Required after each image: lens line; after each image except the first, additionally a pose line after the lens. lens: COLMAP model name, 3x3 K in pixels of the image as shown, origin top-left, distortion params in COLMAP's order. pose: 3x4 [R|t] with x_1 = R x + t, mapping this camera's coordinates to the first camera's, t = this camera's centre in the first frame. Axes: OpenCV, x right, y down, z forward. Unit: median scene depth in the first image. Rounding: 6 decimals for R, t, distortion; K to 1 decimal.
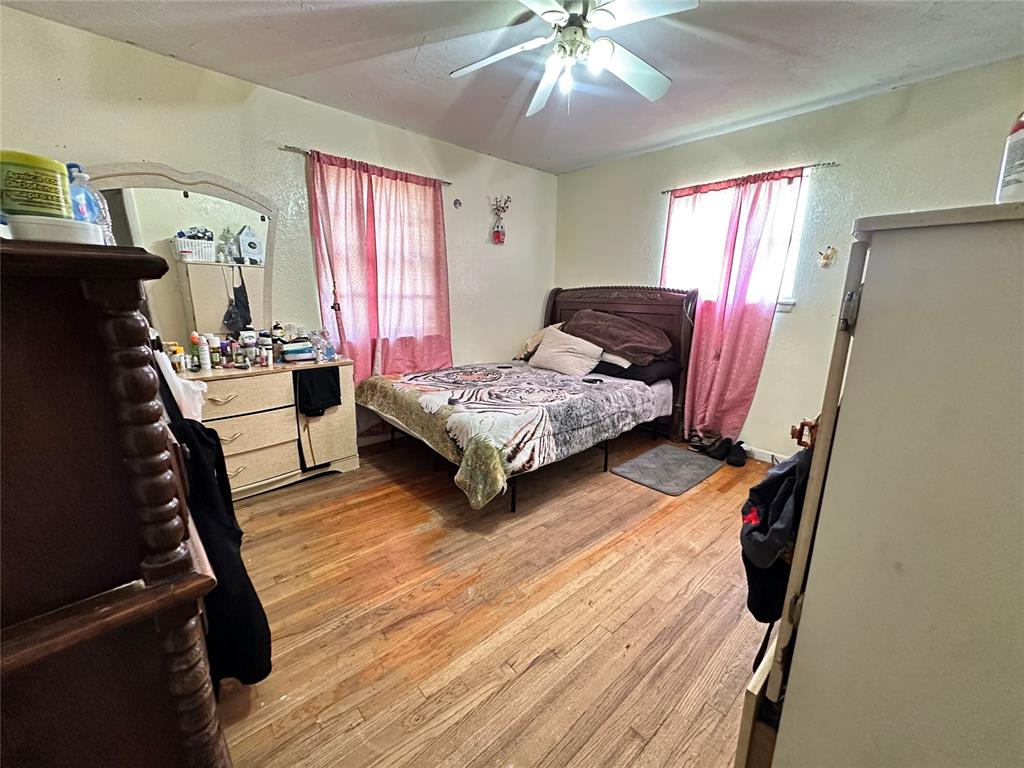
lens RADIAL K [[410.4, 0, 506.8], [0, 410.4, 381.9], [0, 0, 1]] dist [-0.000782, 0.000640]
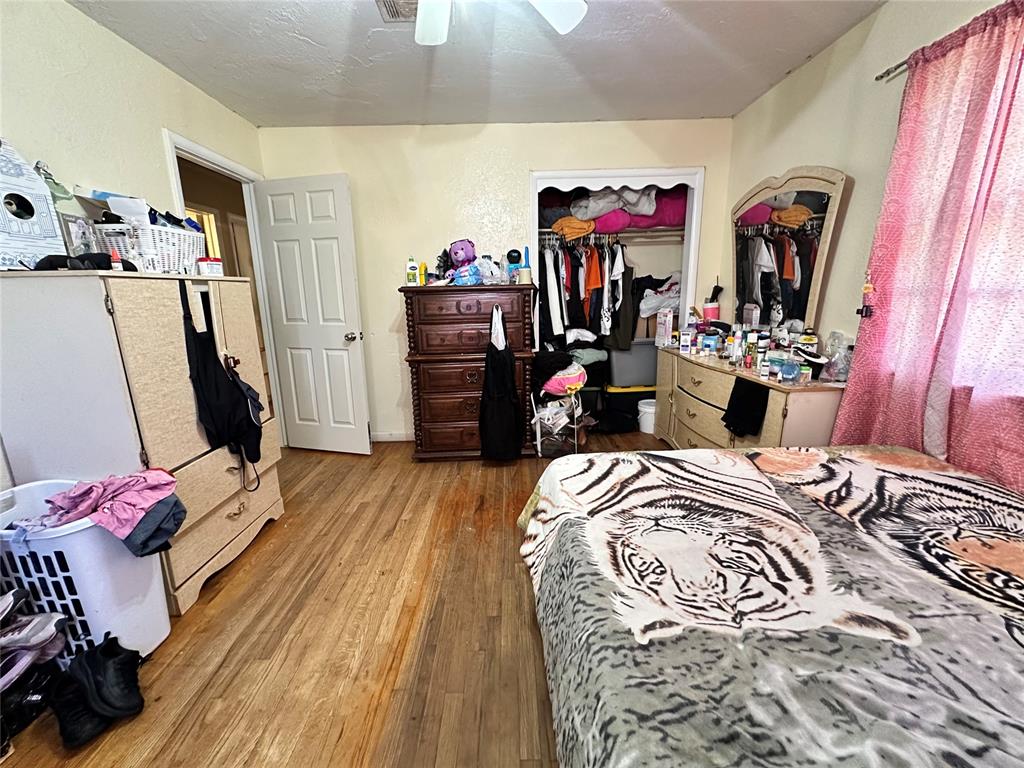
lens RADIAL K [[410.4, 0, 507.8], [0, 410.4, 389.2], [0, 0, 1]] dist [-0.000782, 0.000640]
pose [[-0.661519, 0.169889, -0.730431, 0.475844], [-0.161628, 0.918813, 0.360083, -0.243389], [0.732304, 0.356260, -0.580354, 1.162143]]
